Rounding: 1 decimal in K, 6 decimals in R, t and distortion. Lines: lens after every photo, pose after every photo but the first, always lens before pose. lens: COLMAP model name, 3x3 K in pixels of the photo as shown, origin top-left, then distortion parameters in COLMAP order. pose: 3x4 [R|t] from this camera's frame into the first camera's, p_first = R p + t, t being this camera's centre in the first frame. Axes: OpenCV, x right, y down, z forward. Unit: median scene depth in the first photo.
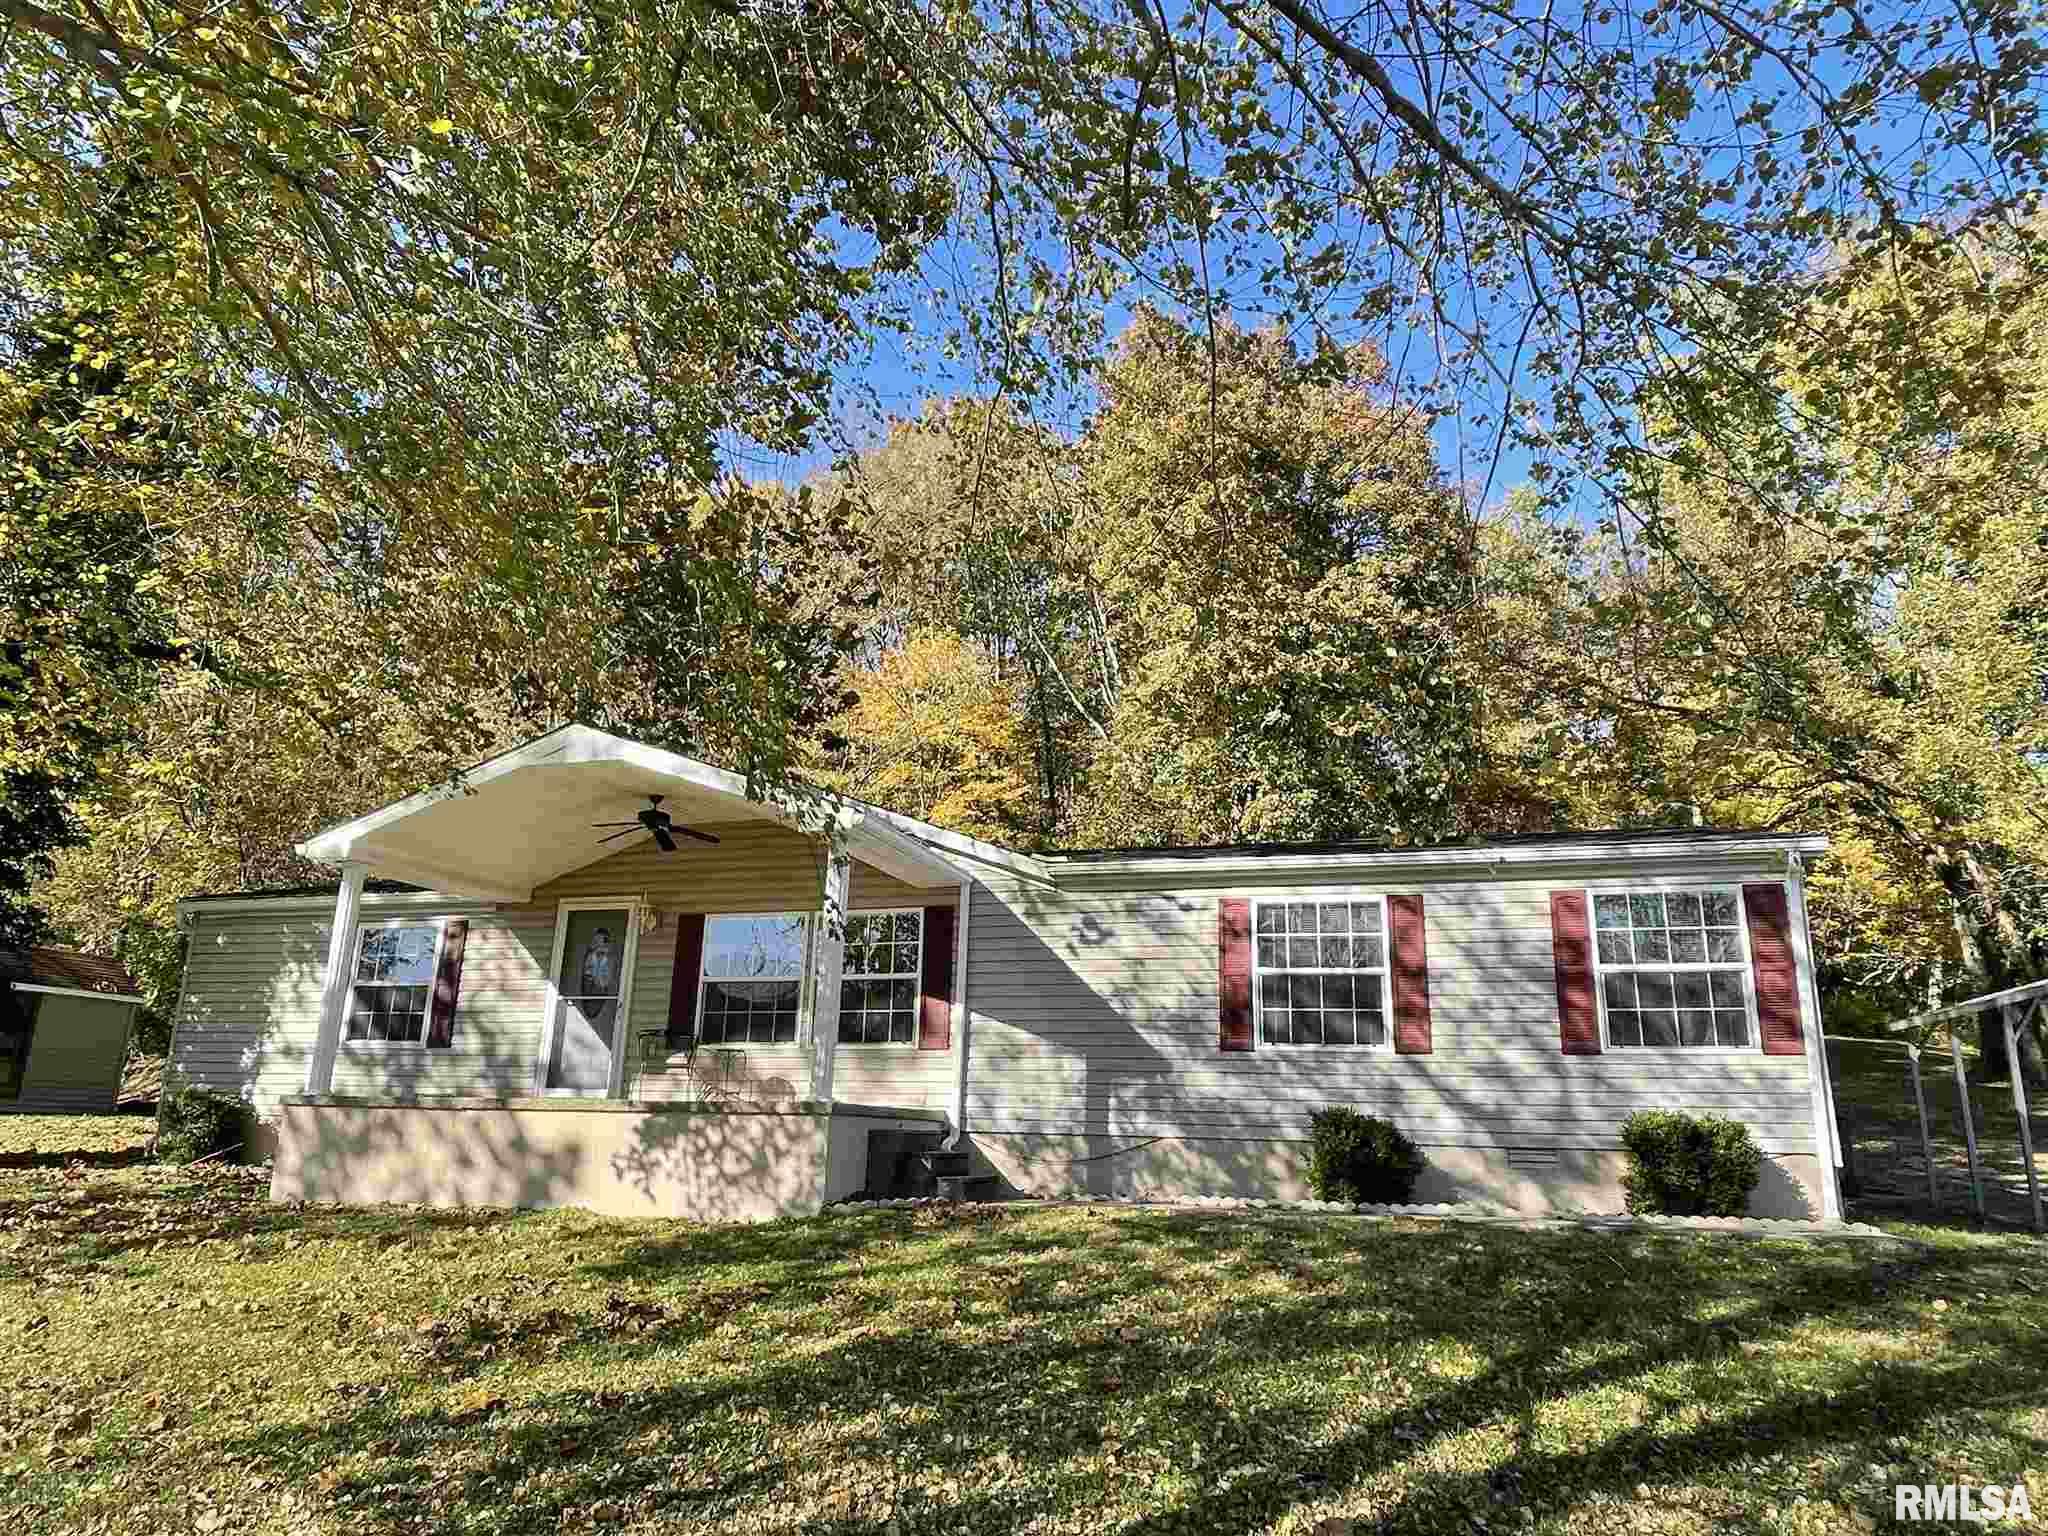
lens RADIAL K [[1297.8, 0, 1024.0], [0, 1297.8, 768.0], [0, 0, 1]] dist [0.013936, -0.057370]
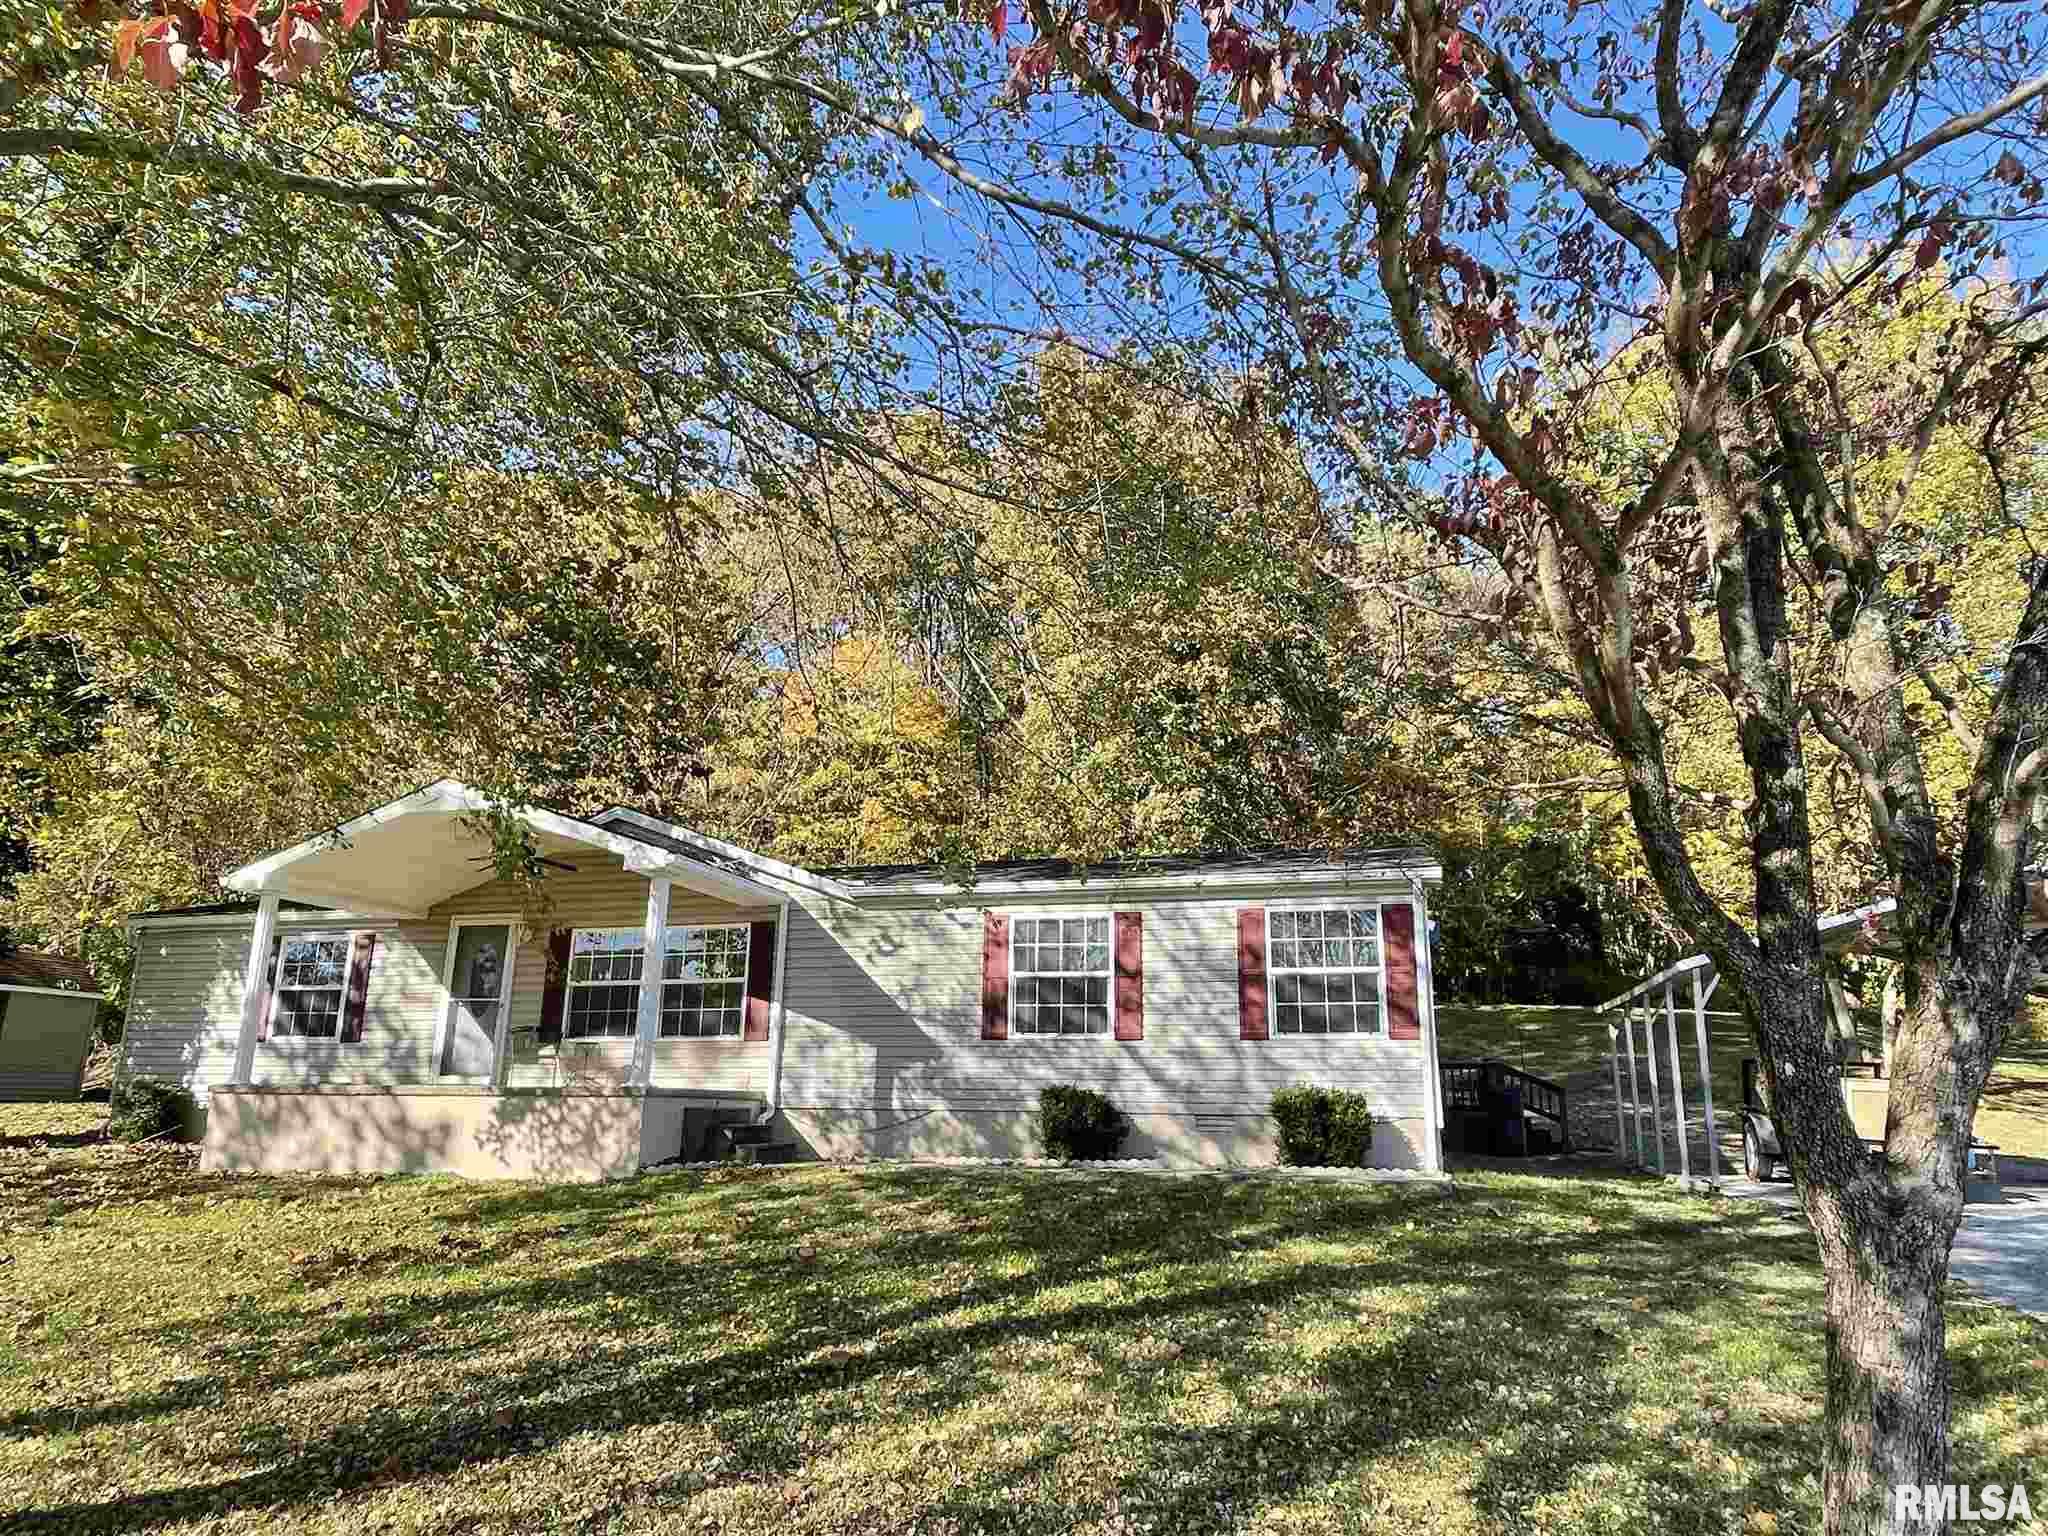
lens RADIAL K [[1265.0, 0, 1024.0], [0, 1265.0, 768.0], [0, 0, 1]] dist [0.001194, -0.037630]
pose [[0.999483, -0.006258, 0.031547, 0.157144], [0.005858, 0.999901, 0.012774, -0.055786], [-0.031624, -0.012583, 0.999421, -0.200590]]
